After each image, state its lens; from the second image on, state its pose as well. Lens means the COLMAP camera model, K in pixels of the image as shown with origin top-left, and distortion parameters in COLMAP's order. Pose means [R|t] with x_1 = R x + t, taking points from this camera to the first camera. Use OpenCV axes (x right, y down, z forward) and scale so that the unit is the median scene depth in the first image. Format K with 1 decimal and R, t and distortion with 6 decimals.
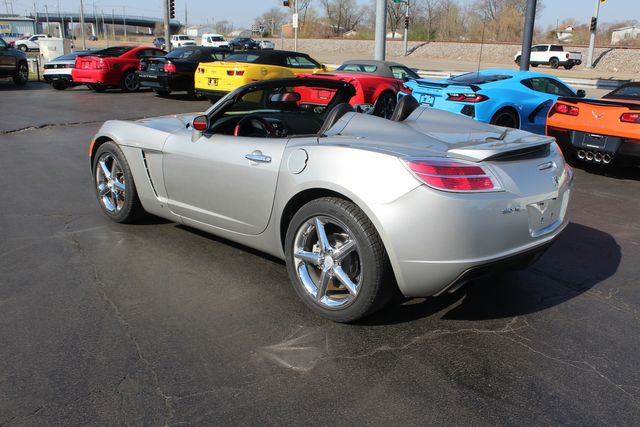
lens RADIAL K [[583.1, 0, 321.0], [0, 583.1, 216.0], [0, 0, 1]] dist [-0.157871, 0.157004]
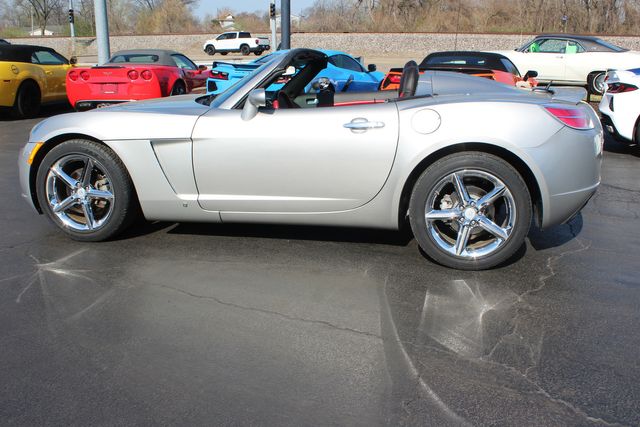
lens RADIAL K [[627.3, 0, 320.0], [0, 627.3, 213.5], [0, 0, 1]] dist [-0.171006, 0.186808]
pose [[0.854728, -0.161289, 0.493383, -0.489054], [0.168056, 0.985291, 0.030958, -0.000661], [-0.491119, 0.056456, 0.869261, 0.106292]]
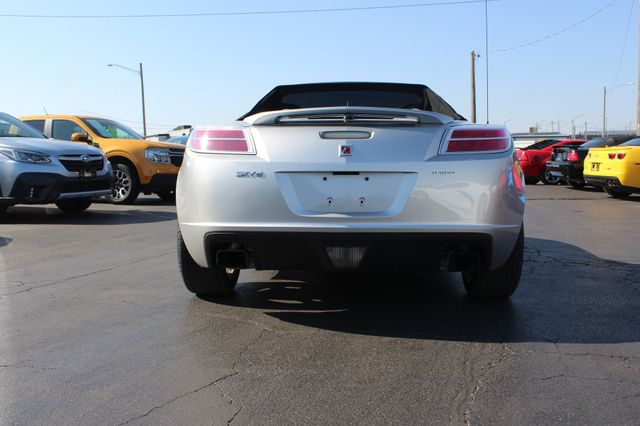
lens RADIAL K [[588.8, 0, 321.1], [0, 588.8, 224.6], [0, 0, 1]] dist [-0.153419, 0.151213]
pose [[0.635695, 0.054872, -0.769988, 0.638358], [-0.197227, 0.975910, -0.093281, 0.073995], [0.746320, 0.211161, 0.631203, 0.307666]]
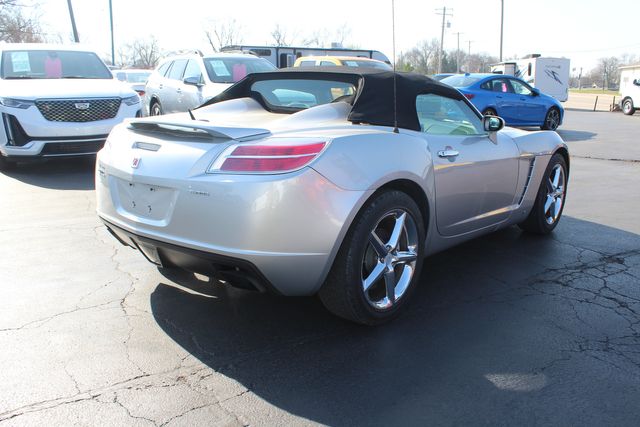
lens RADIAL K [[583.1, 0, 321.0], [0, 583.1, 216.0], [0, 0, 1]] dist [-0.157871, 0.157004]
pose [[0.056576, 0.203229, -0.977495, 0.817985], [-0.293854, 0.939086, 0.178236, -0.140884], [0.954175, 0.277157, 0.112849, 0.749227]]
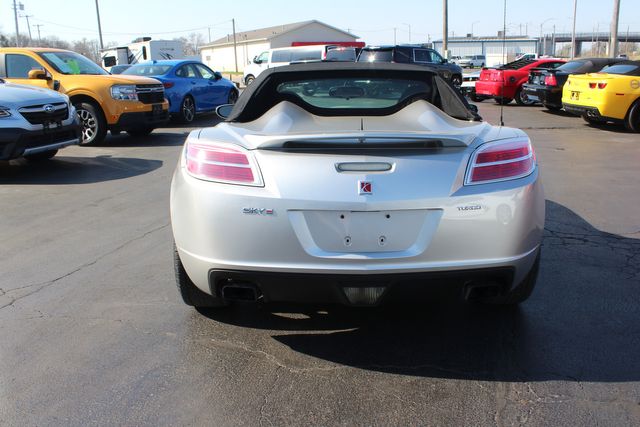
lens RADIAL K [[588.8, 0, 321.1], [0, 588.8, 225.1], [0, 0, 1]] dist [-0.153419, 0.151213]
pose [[0.680736, 0.160846, -0.714652, 0.567653], [-0.175807, 0.982955, 0.053769, -0.029593], [0.711119, 0.089039, 0.697411, 0.287097]]
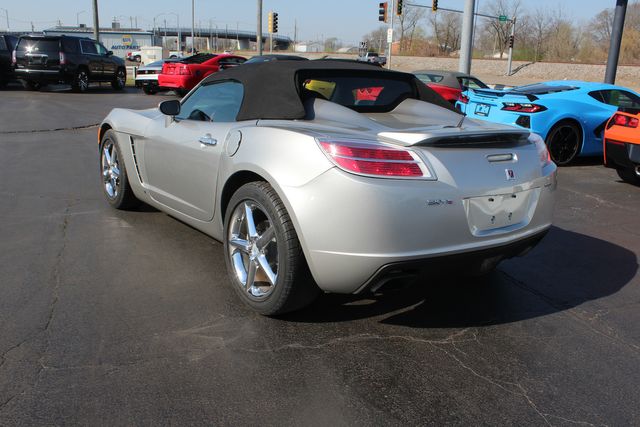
lens RADIAL K [[583.1, 0, 321.0], [0, 583.1, 216.0], [0, 0, 1]] dist [-0.157871, 0.157004]
pose [[0.983636, 0.059306, -0.170127, 0.176005], [-0.064279, 0.997647, -0.023866, 0.025539], [0.168311, 0.034411, 0.985133, 0.055590]]
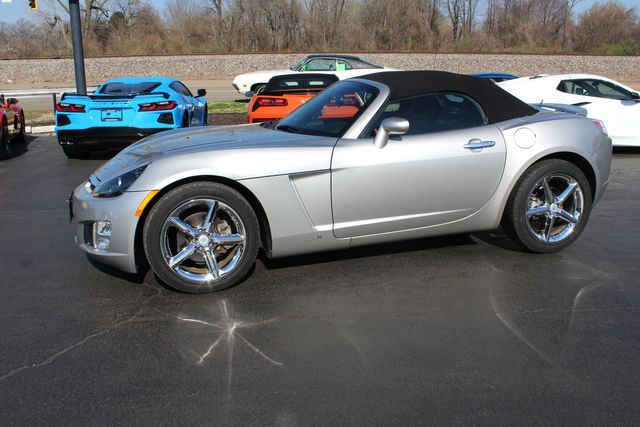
lens RADIAL K [[603.1, 0, 321.9], [0, 603.1, 213.0], [0, 0, 1]] dist [-0.162957, 0.171881]
pose [[0.503290, -0.241798, 0.829598, -0.874361], [0.269348, 0.956119, 0.115270, -0.132042], [-0.821067, 0.165437, 0.546334, 0.450403]]
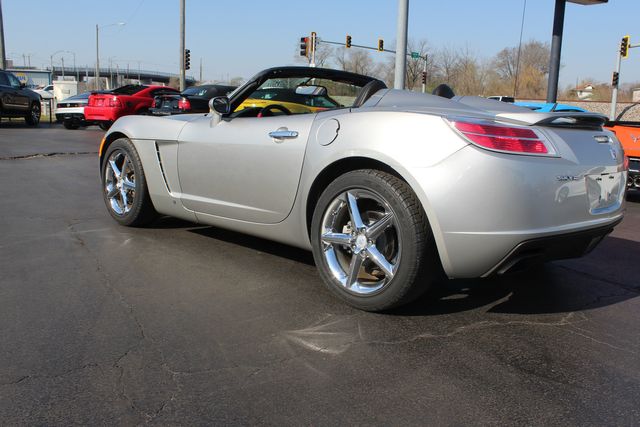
lens RADIAL K [[603.1, 0, 321.9], [0, 603.1, 213.0], [0, 0, 1]] dist [-0.162957, 0.171881]
pose [[0.999661, 0.015226, -0.021115, -0.017974], [-0.017410, 0.994064, -0.107399, 0.086353], [0.019354, 0.107731, 0.993992, 0.051832]]
